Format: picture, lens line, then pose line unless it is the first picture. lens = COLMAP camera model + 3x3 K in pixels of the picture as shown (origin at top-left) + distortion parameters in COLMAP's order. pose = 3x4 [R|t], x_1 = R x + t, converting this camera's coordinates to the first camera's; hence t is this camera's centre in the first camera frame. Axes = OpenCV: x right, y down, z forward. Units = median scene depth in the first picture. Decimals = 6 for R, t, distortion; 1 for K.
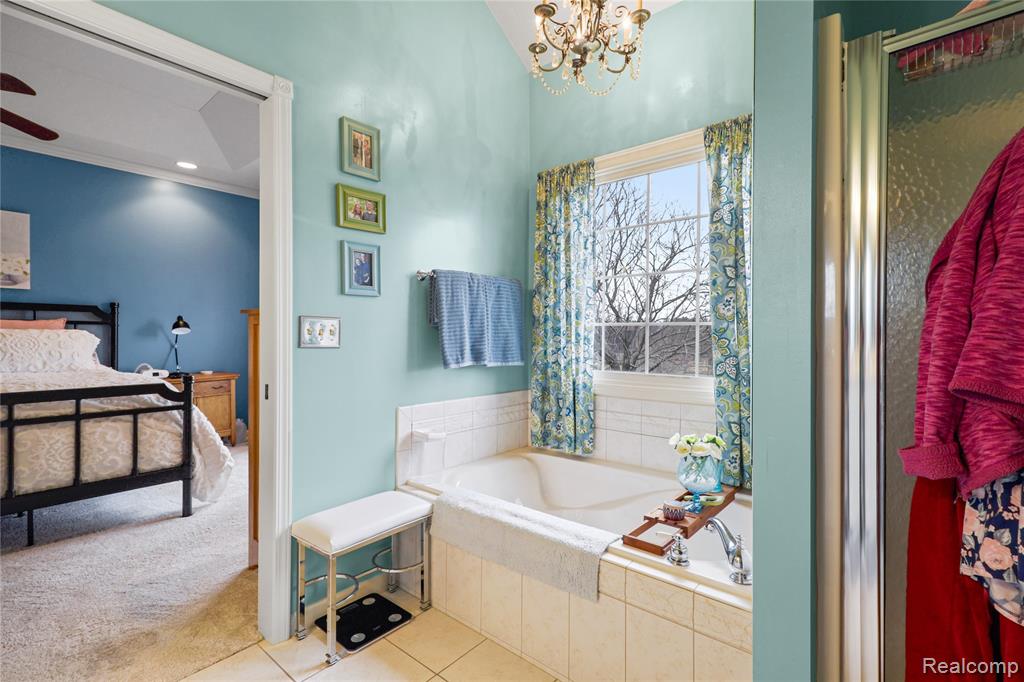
lens RADIAL K [[467.9, 0, 513.3], [0, 467.9, 338.0], [0, 0, 1]] dist [-0.001086, -0.000744]
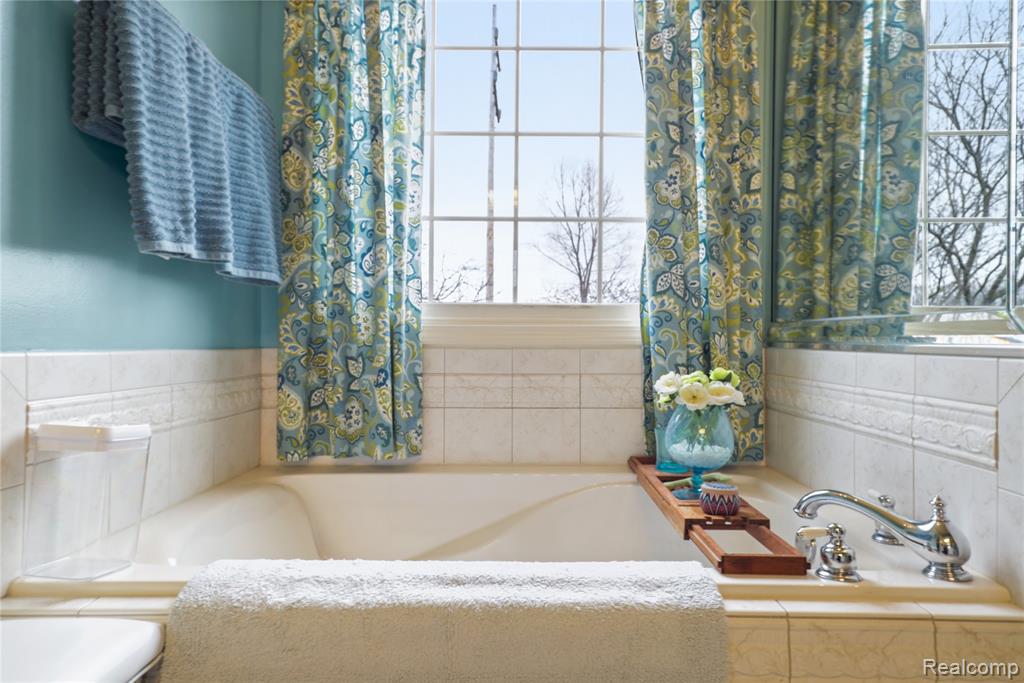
lens RADIAL K [[629.8, 0, 512.0], [0, 629.8, 341.5], [0, 0, 1]] dist [0.032185, -0.000332]
pose [[0.764780, 0.004798, 0.644274, -0.216091], [-0.000371, 0.999975, -0.007007, 0.122931], [-0.644291, 0.005120, 0.764763, 0.384121]]
